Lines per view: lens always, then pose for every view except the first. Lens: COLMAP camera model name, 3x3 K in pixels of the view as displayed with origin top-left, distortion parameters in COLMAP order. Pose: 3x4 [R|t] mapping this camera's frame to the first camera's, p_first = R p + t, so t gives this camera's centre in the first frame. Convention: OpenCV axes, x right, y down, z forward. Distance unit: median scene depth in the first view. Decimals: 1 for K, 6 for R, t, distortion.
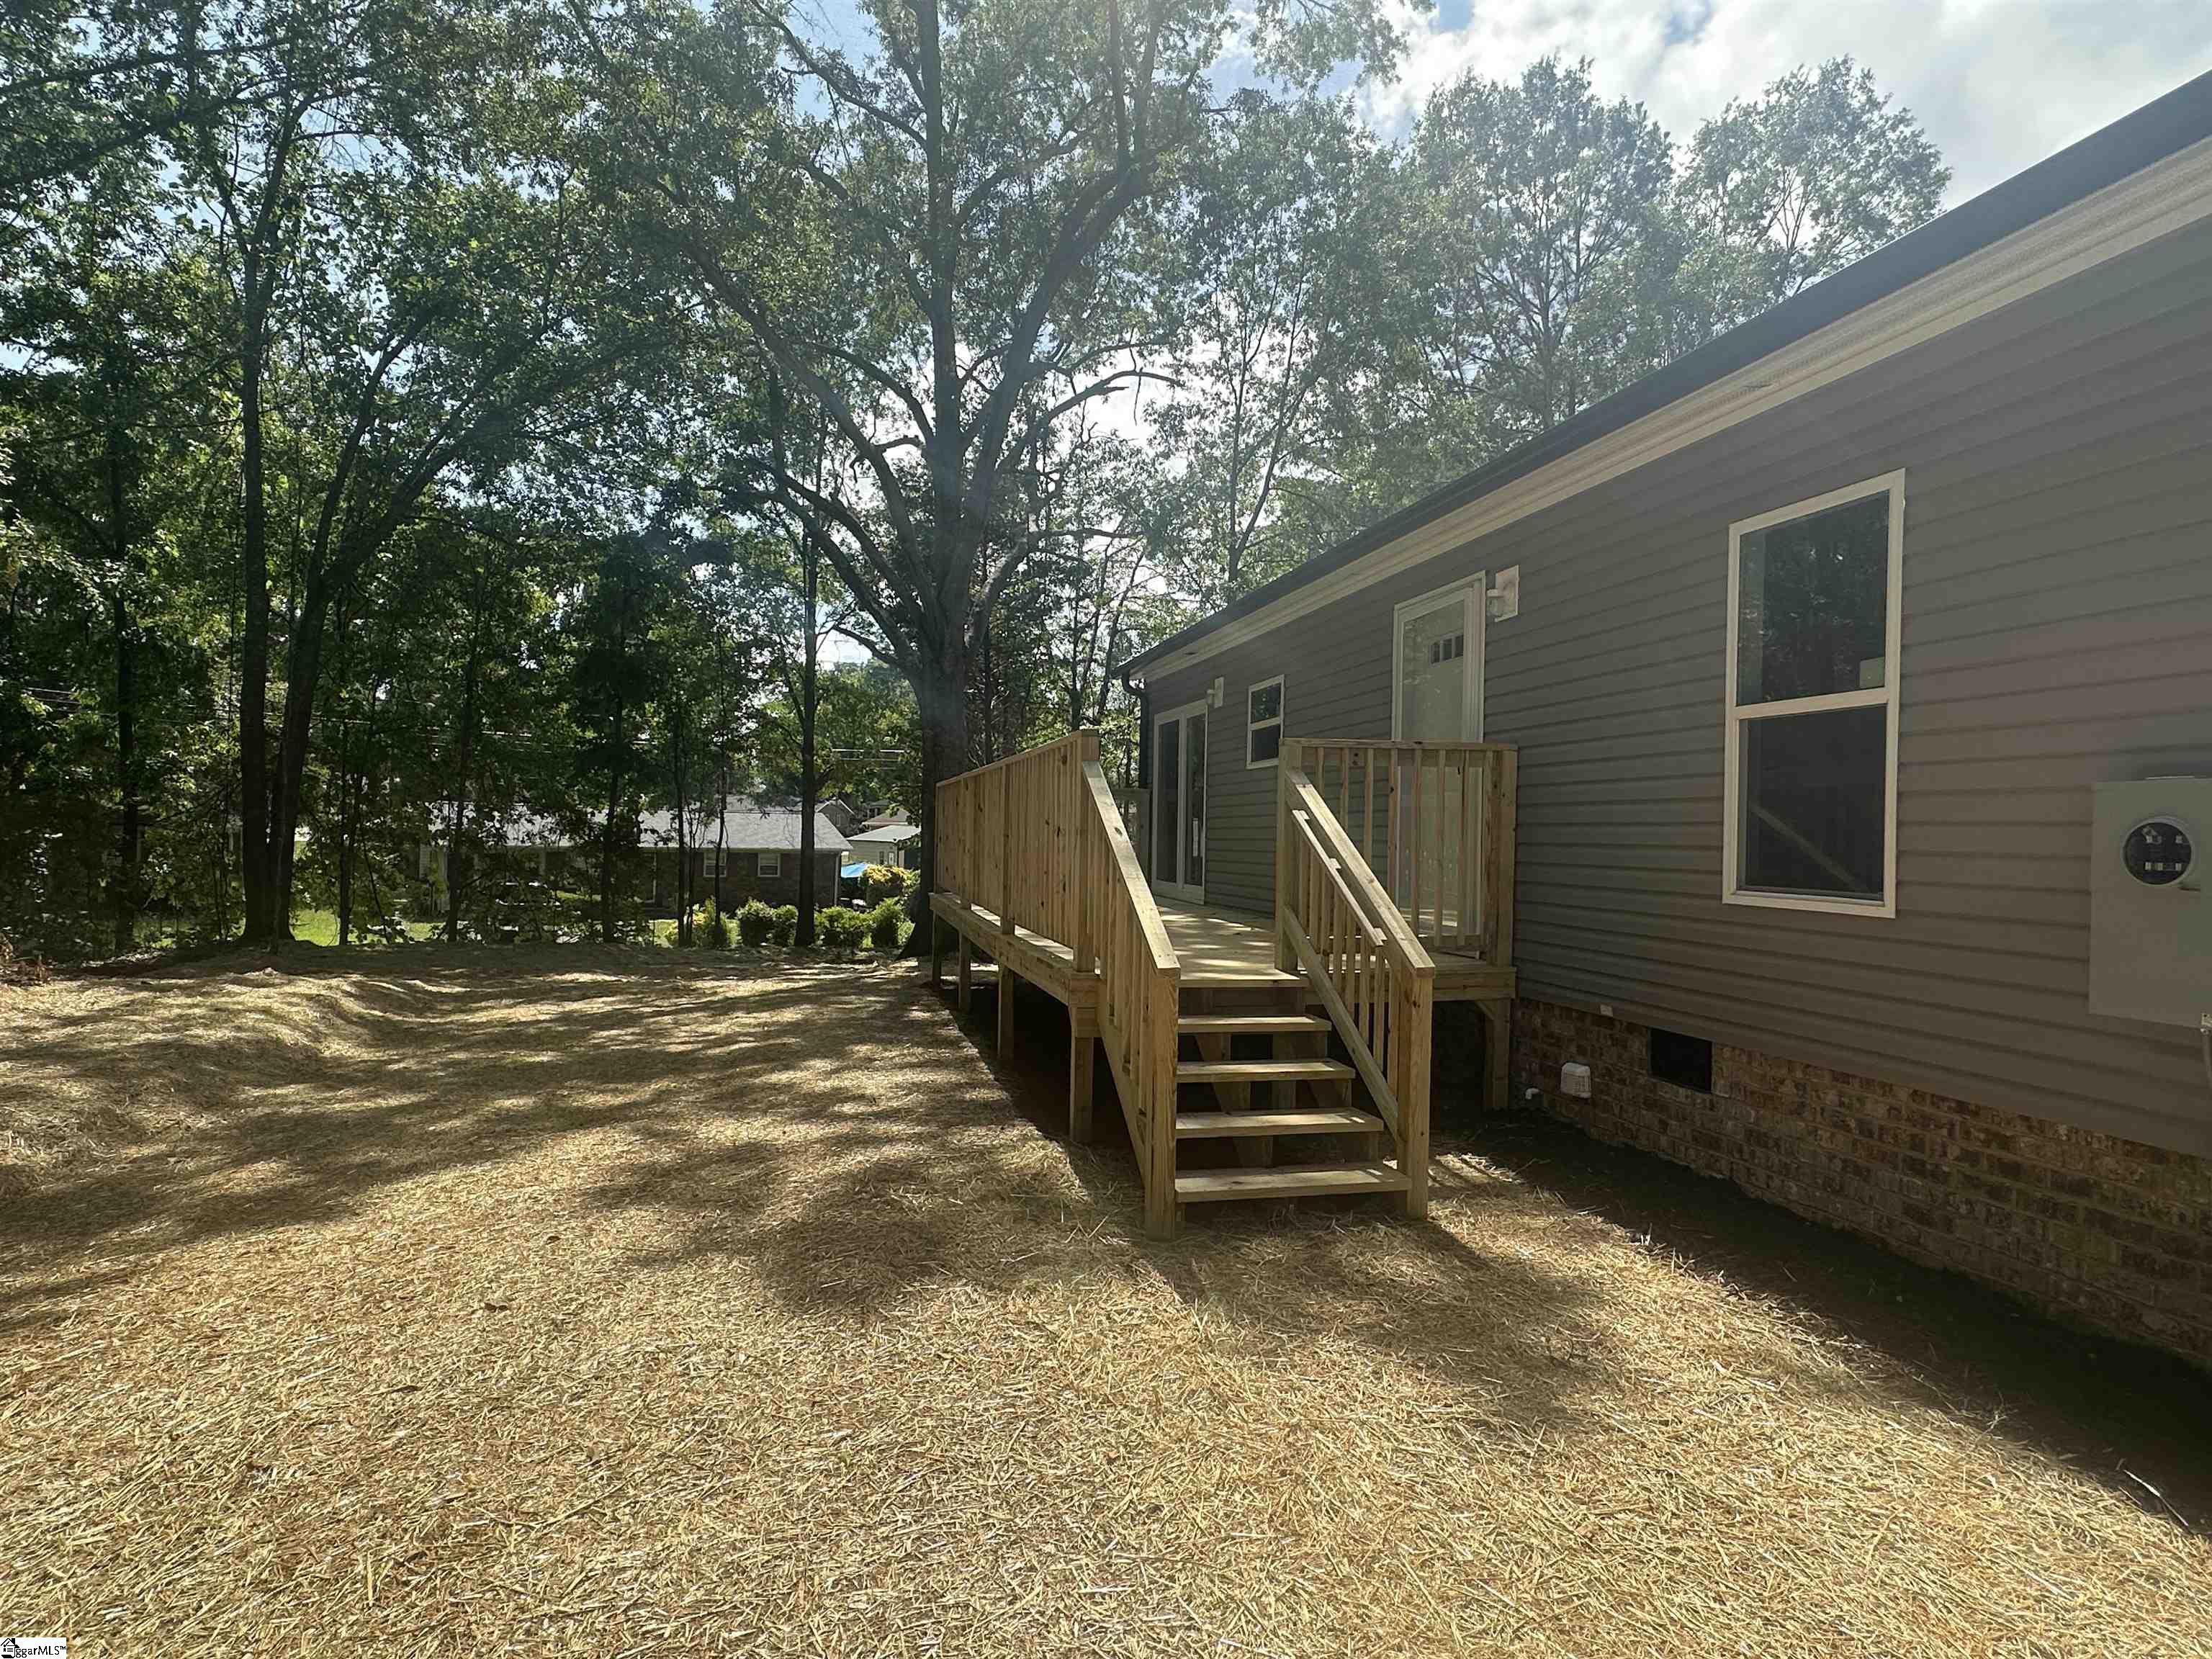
lens RADIAL K [[1189.0, 0, 1097.2], [0, 1189.0, 835.9], [0, 0, 1]] dist [-0.008199, 0.003145]
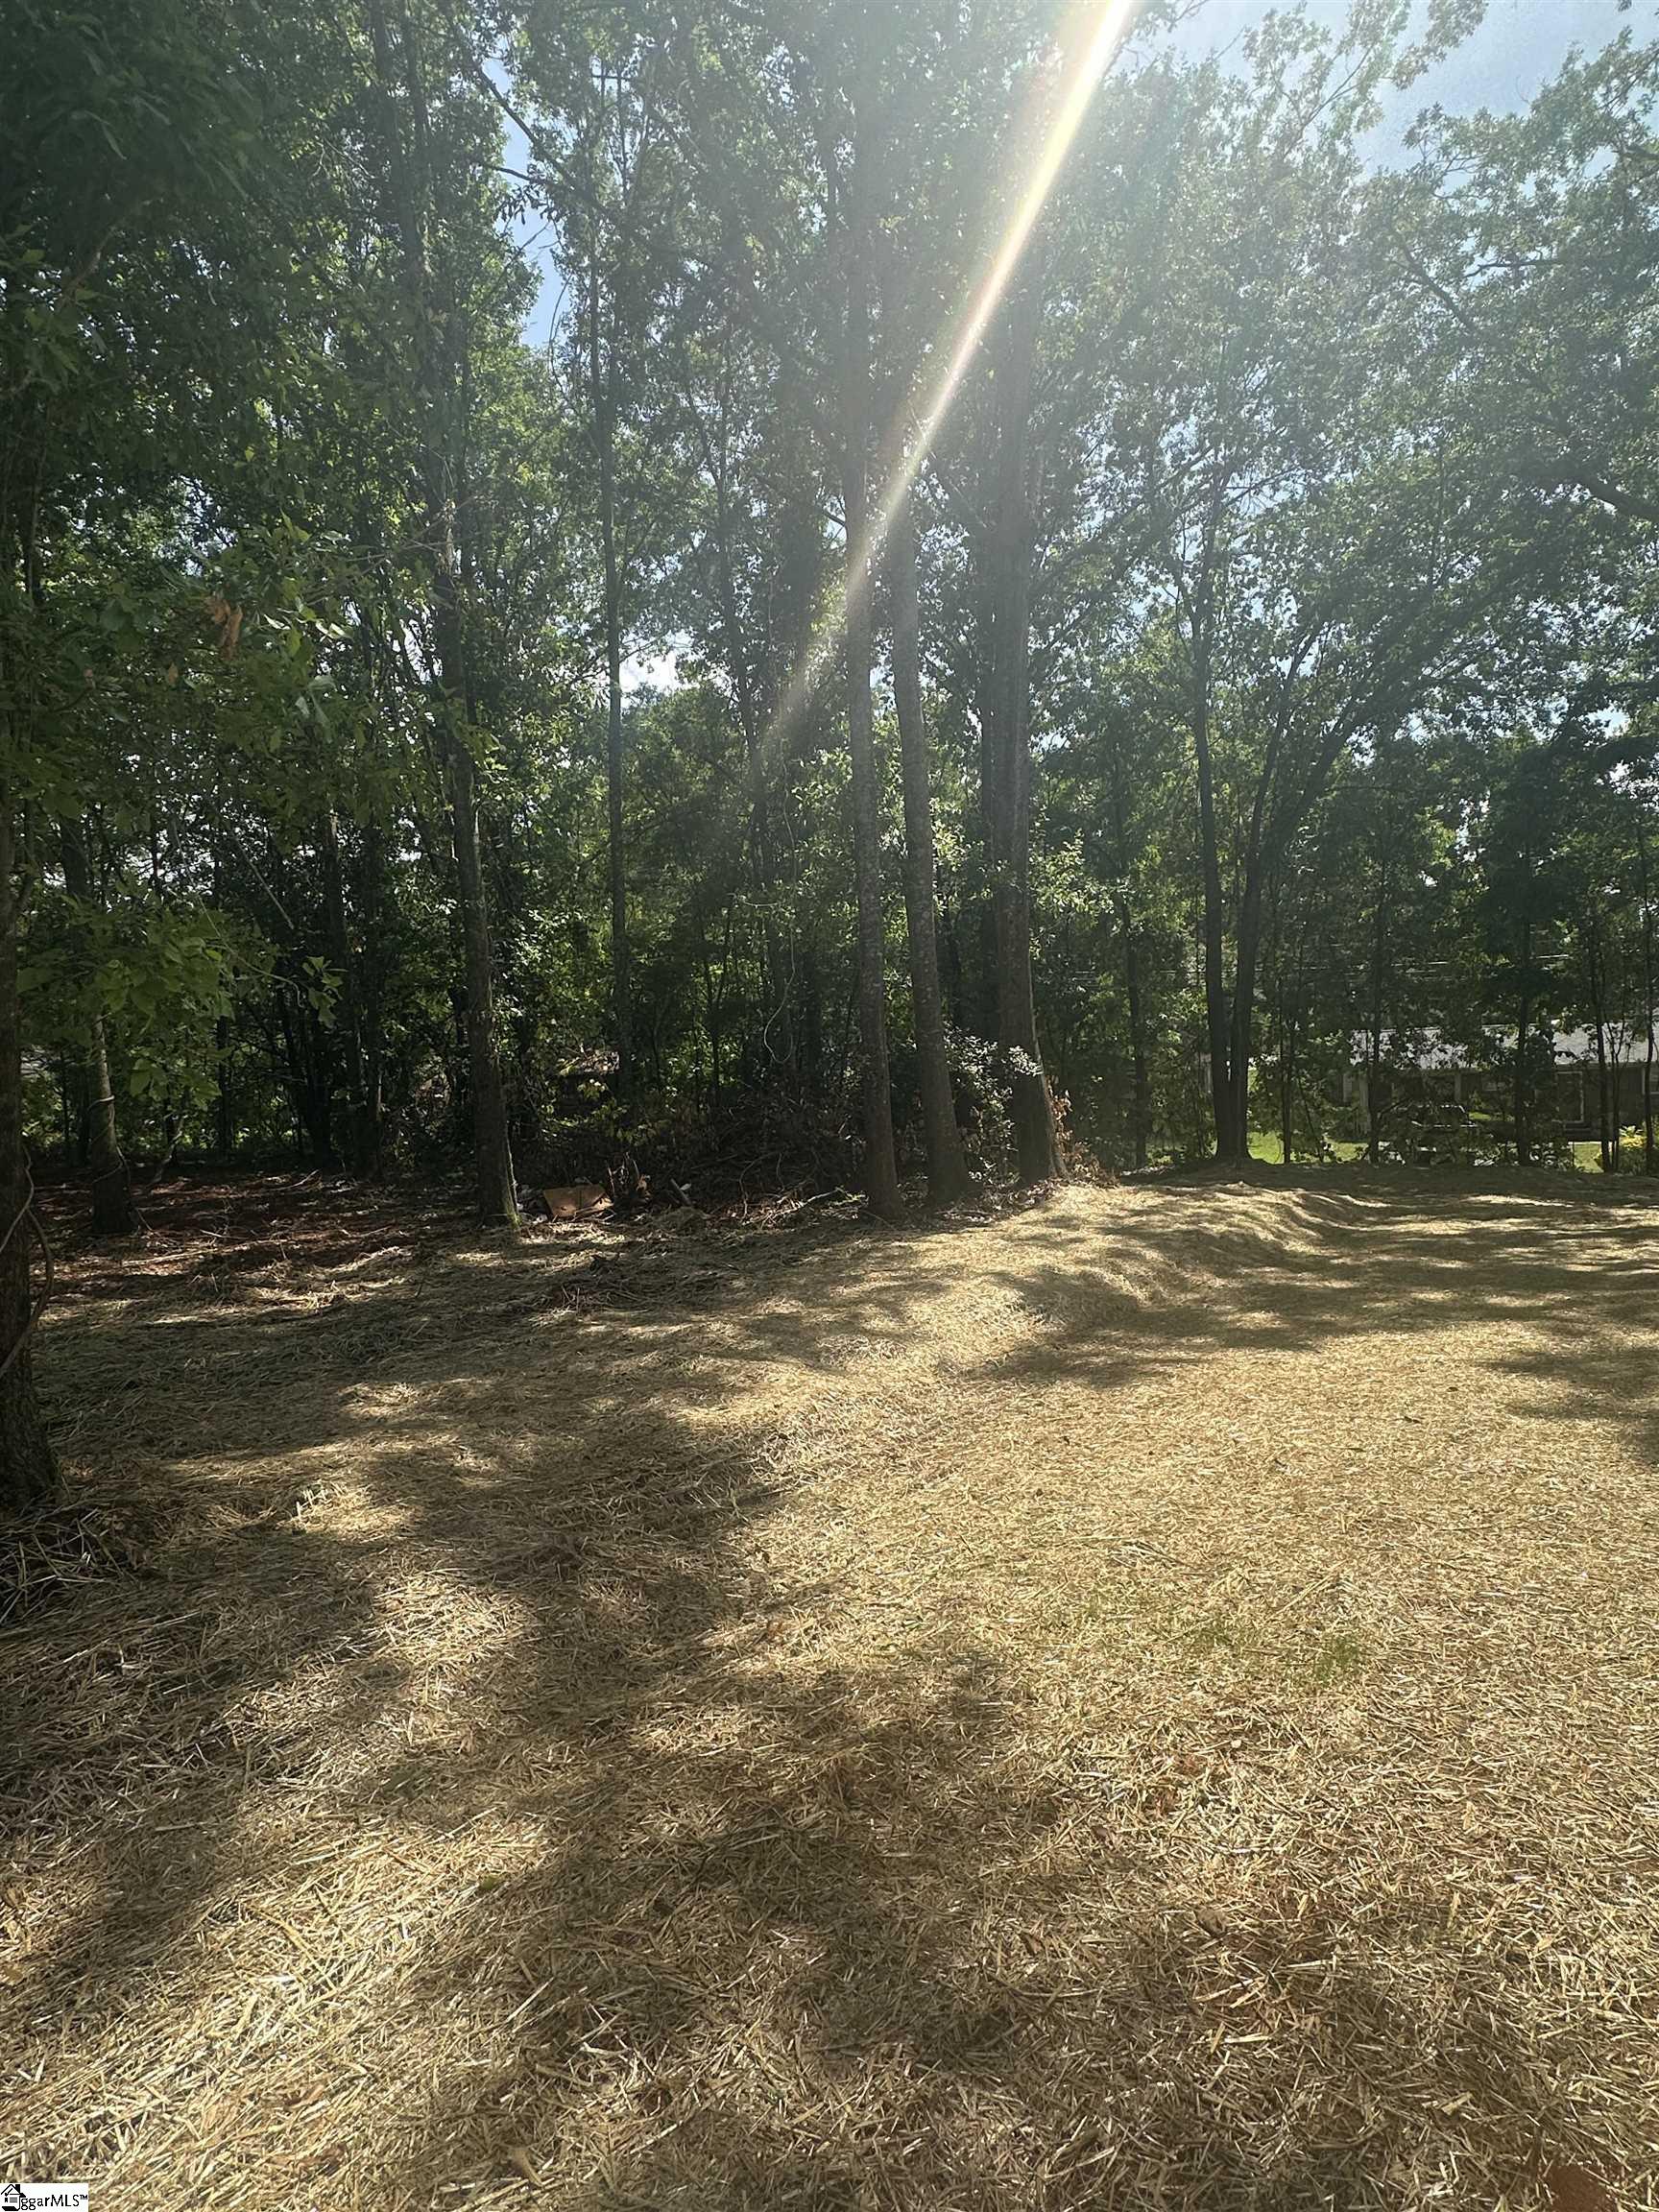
lens RADIAL K [[1189.0, 0, 823.9], [0, 1189.0, 1109.8], [0, 0, 1]] dist [-0.008199, 0.003145]
pose [[0.596969, -0.013927, -0.802144, 0.055910], [0.051631, 0.998444, 0.021089, -0.013007], [0.800601, -0.054005, 0.596759, -0.101372]]
